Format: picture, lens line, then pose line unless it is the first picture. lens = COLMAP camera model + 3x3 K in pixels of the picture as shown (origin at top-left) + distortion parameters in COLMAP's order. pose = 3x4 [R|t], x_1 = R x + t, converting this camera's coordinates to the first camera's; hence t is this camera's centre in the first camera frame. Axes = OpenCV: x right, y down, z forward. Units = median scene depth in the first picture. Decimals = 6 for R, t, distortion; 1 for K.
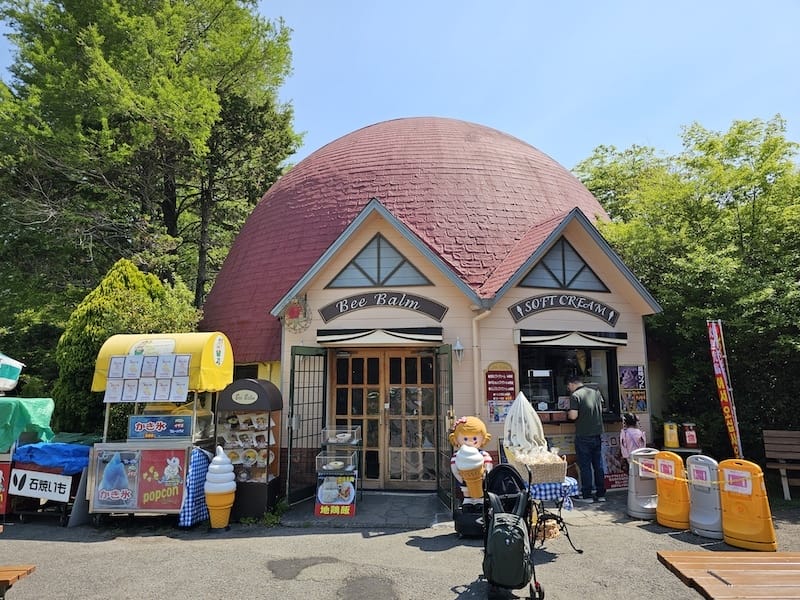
lens RADIAL K [[528.1, 0, 396.8], [0, 528.1, 295.5], [0, 0, 1]] dist [0.037620, -0.001835]
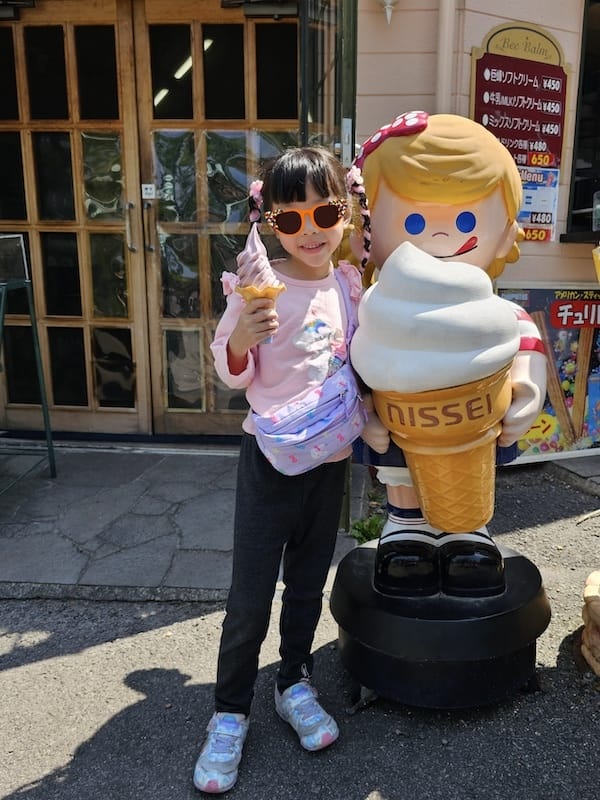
lens RADIAL K [[528.1, 0, 297.7], [0, 528.1, 399.5], [0, 0, 1]] dist [0.037620, -0.001835]
pose [[0.999719, -0.004791, -0.023197, 0.076993], [0.012686, 0.935339, 0.353525, 0.214211], [0.020003, -0.353720, 0.935138, 0.662045]]
